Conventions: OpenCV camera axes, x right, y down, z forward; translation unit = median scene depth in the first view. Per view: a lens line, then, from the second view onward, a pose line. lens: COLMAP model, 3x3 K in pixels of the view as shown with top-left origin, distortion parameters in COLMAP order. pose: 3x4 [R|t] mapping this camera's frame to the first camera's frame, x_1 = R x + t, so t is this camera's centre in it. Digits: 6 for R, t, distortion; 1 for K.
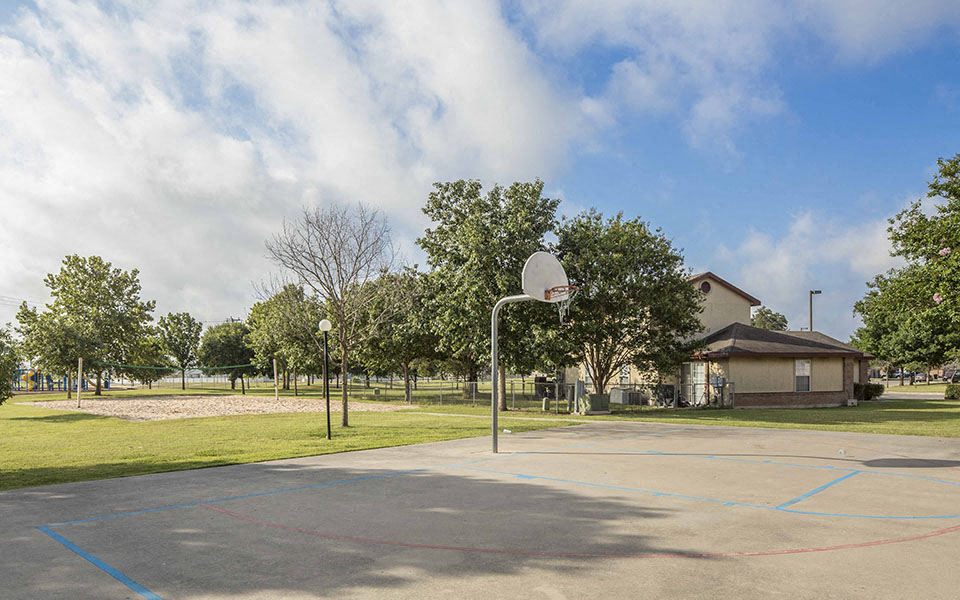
lens RADIAL K [[715.0, 0, 479.9], [0, 715.0, 313.3], [0, 0, 1]] dist [0.052799, 0.001393]
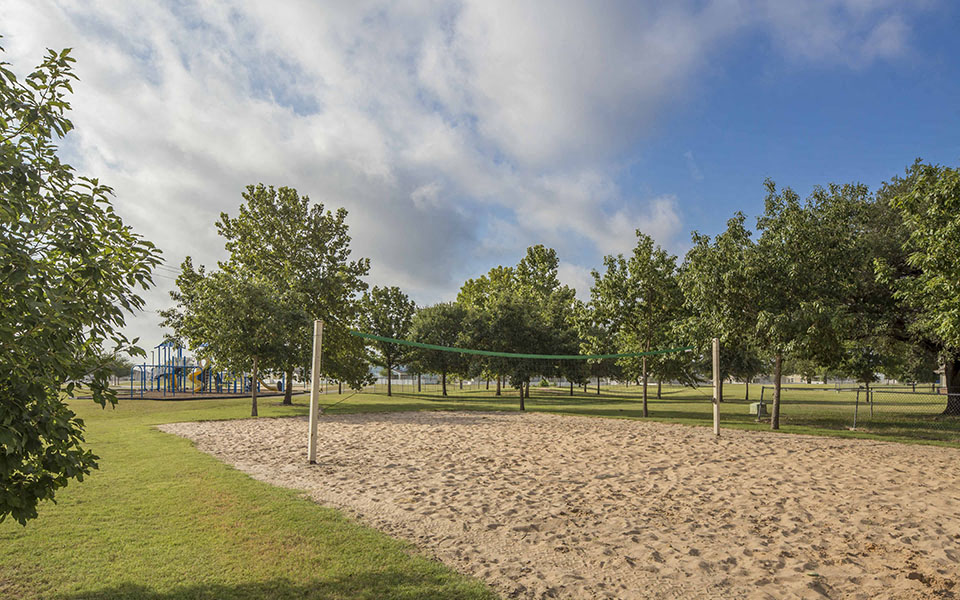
lens RADIAL K [[678.6, 0, 480.0], [0, 678.6, 300.0], [0, 0, 1]] dist [-0.001538, 0.000178]
pose [[0.986622, -0.013395, -0.162475, -0.258208], [0.008635, 0.999514, -0.029967, 0.038423], [0.162797, 0.028163, 0.986258, 0.426553]]
